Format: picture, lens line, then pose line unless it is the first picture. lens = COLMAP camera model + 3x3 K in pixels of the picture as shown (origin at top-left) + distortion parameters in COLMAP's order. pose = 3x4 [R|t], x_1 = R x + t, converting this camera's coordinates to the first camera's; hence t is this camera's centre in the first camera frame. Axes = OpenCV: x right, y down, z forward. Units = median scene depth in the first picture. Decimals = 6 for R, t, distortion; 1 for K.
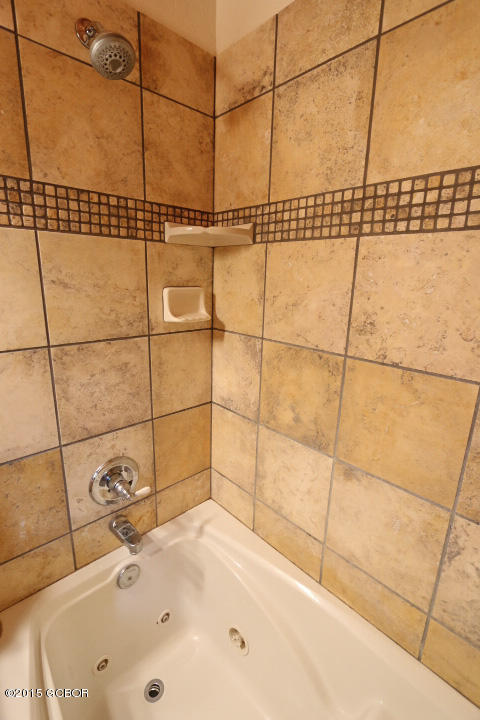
lens RADIAL K [[328.9, 0, 240.0], [0, 328.9, 360.0], [0, 0, 1]] dist [-0.019484, 0.003083]
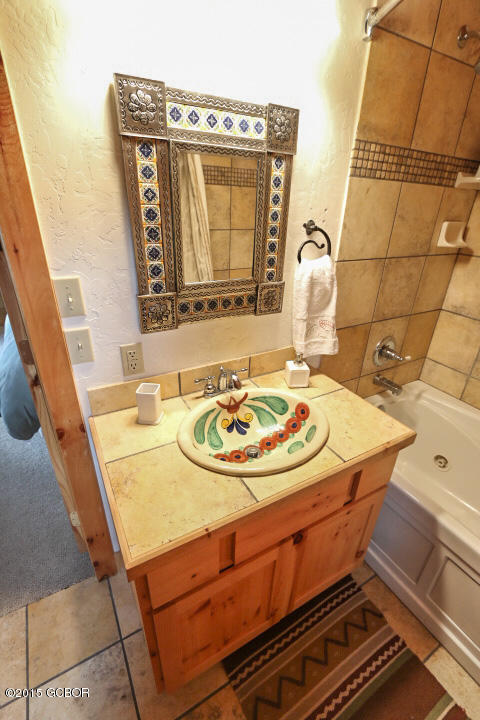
lens RADIAL K [[326.8, 0, 241.3], [0, 326.8, 366.2], [0, 0, 1]] dist [-0.017141, 0.000459]
pose [[0.972188, 0.111296, -0.206066, -0.763373], [-0.066300, 0.974664, 0.213623, 0.159647], [0.224621, -0.194020, 0.954936, -0.700873]]
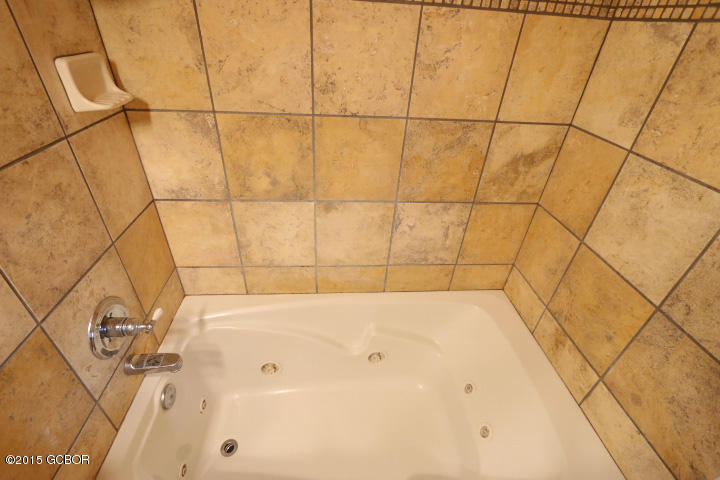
lens RADIAL K [[328.9, 0, 356.9], [0, 328.9, 244.4], [0, 0, 1]] dist [-0.019484, 0.003083]
pose [[0.621208, -0.442289, 0.646901, -0.460560], [0.158189, 0.879283, 0.449264, -0.089897], [-0.767513, -0.176754, 0.616183, 0.056407]]
